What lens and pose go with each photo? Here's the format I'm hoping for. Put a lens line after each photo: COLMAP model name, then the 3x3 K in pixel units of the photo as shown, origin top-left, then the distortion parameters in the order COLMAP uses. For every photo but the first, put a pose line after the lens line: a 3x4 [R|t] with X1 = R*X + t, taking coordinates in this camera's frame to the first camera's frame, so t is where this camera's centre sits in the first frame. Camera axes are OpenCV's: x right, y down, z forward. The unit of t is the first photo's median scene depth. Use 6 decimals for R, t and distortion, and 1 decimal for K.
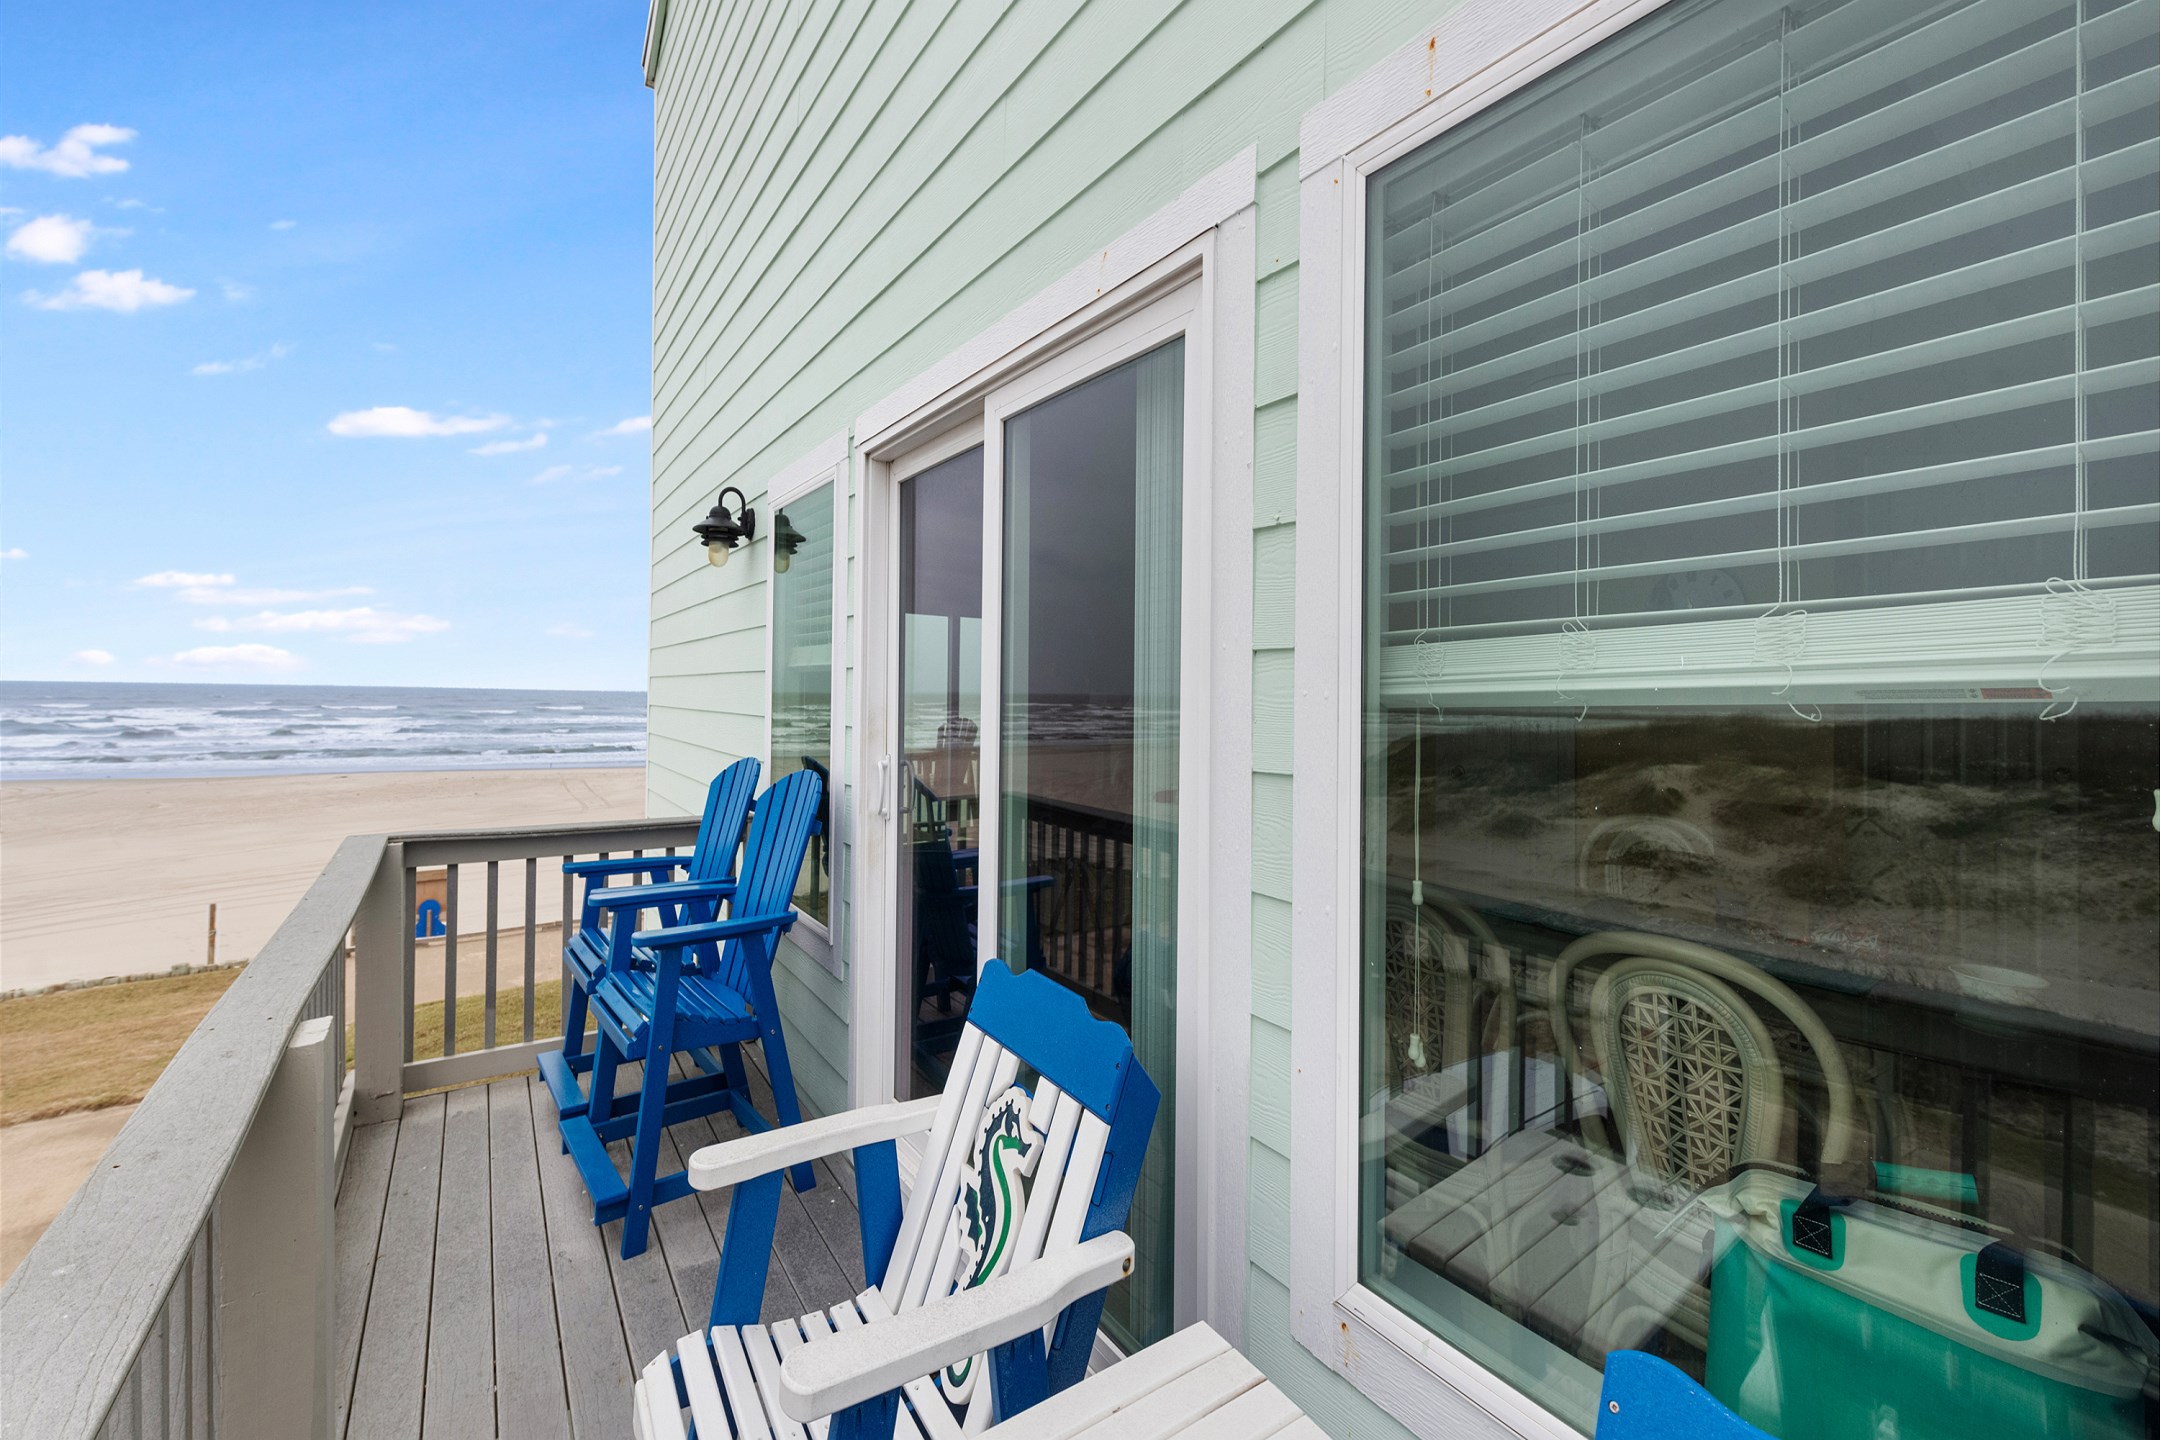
lens RADIAL K [[881.9, 0, 1074.8], [0, 881.9, 699.3], [0, 0, 1]] dist [0.008659, 0.000081]
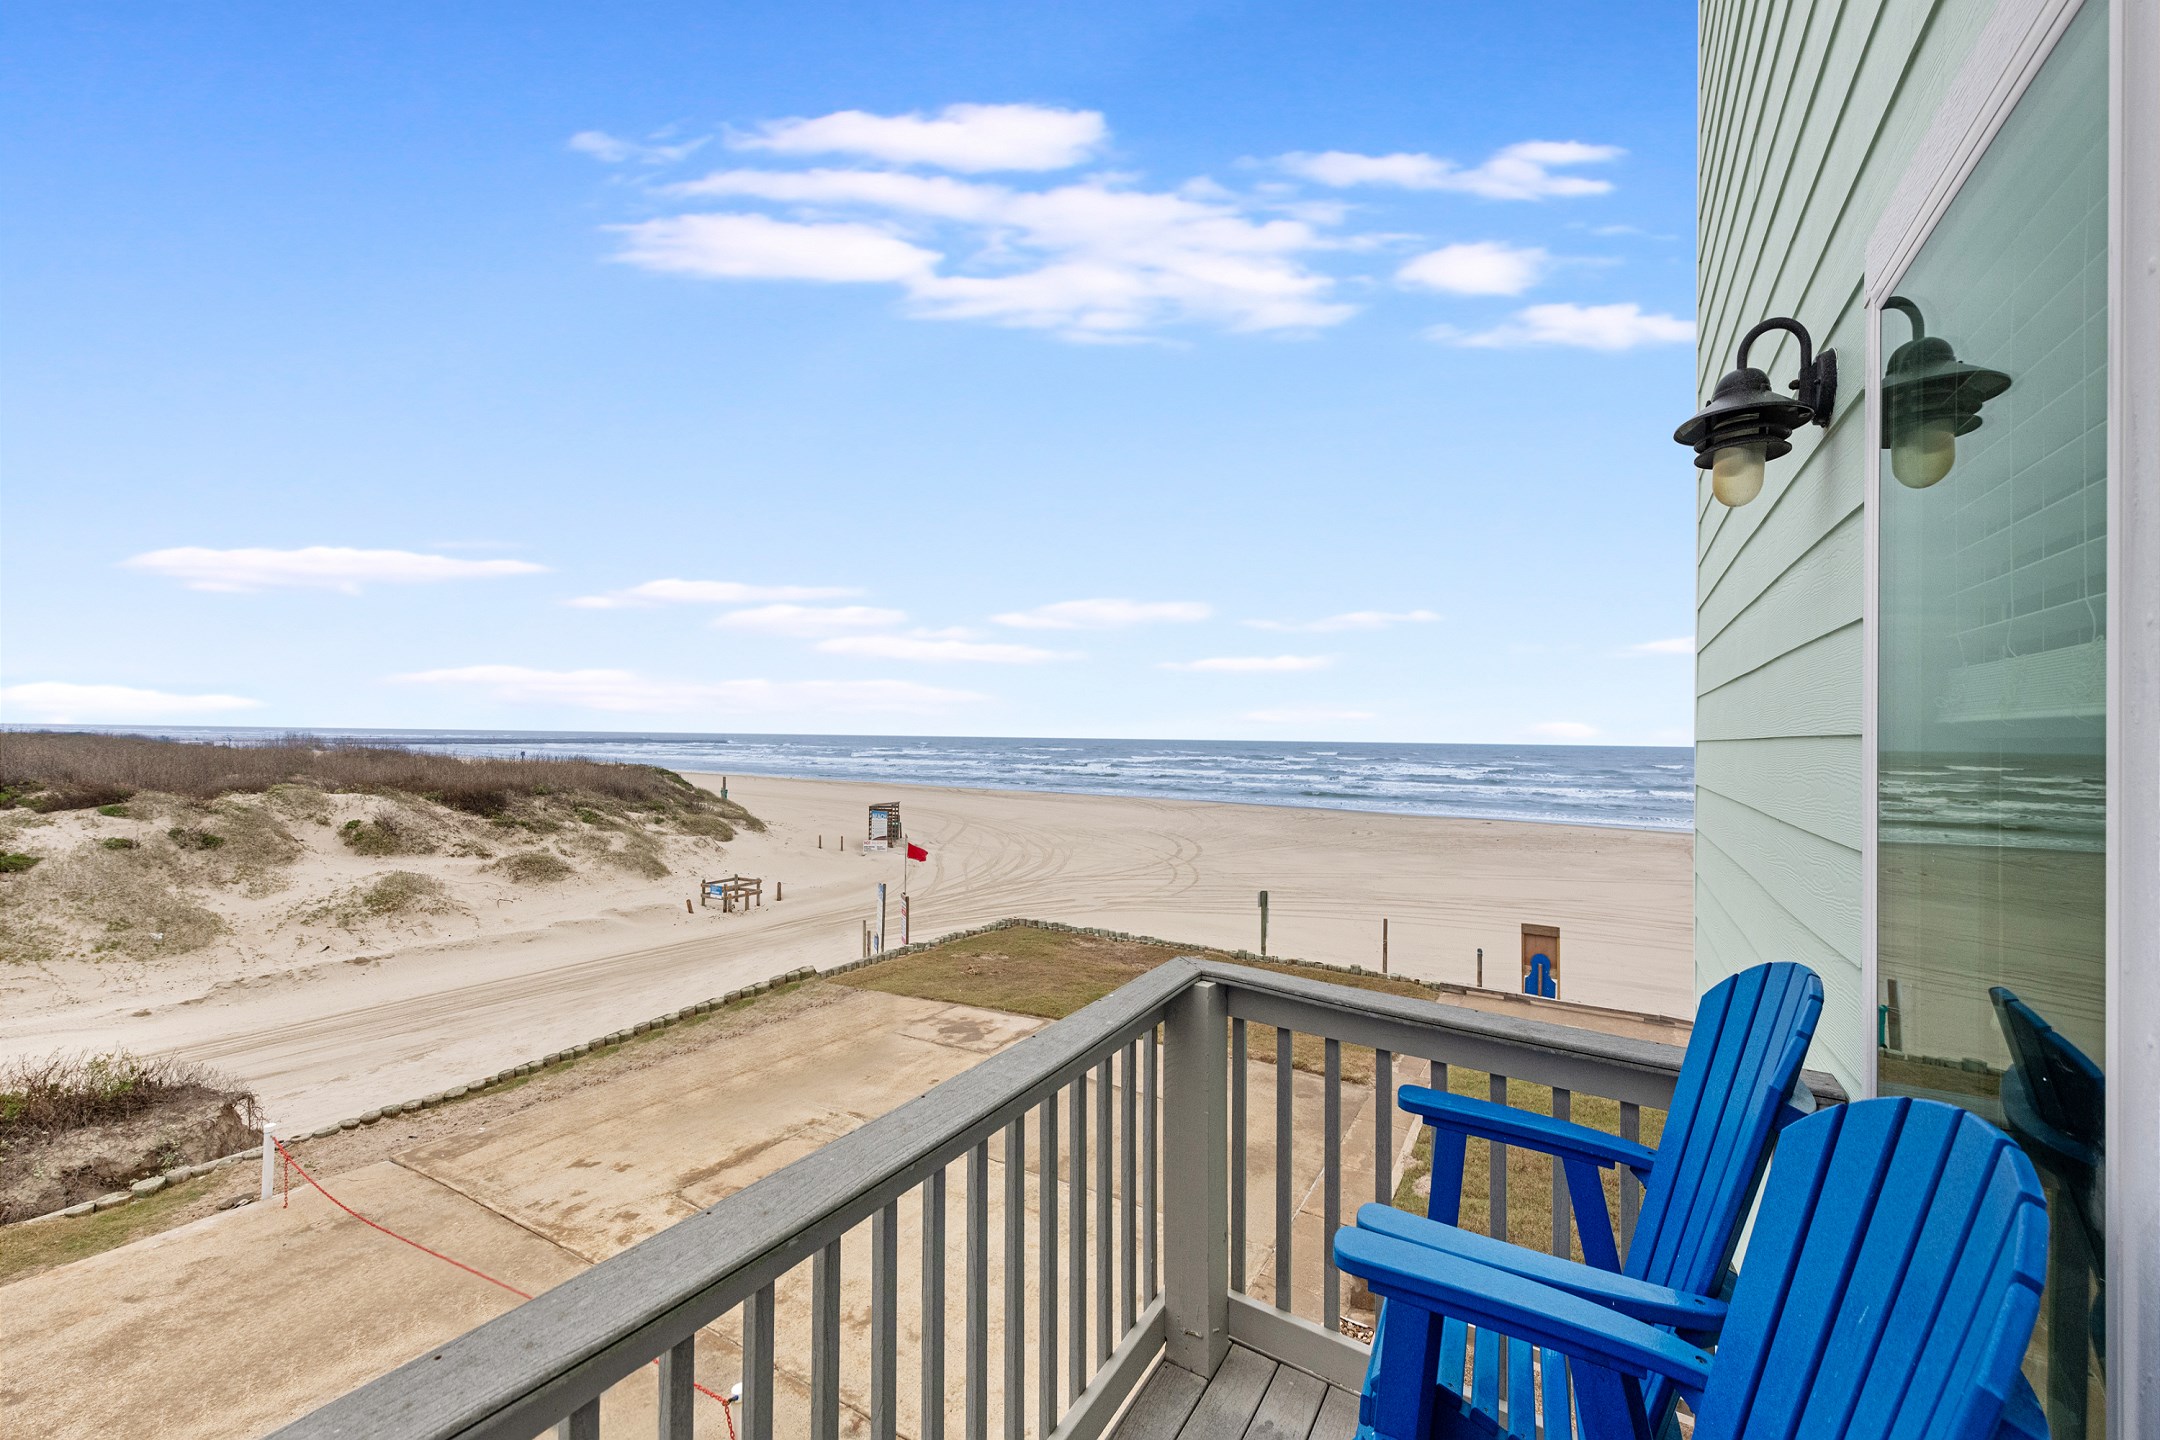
lens RADIAL K [[881.9, 0, 1073.1], [0, 881.9, 727.1], [0, 0, 1]] dist [0.008659, 0.000081]
pose [[0.418954, -0.015495, -0.907875, -0.135984], [-0.015472, 0.999587, -0.024200, -0.020449], [0.907875, 0.024186, 0.418542, 0.503797]]
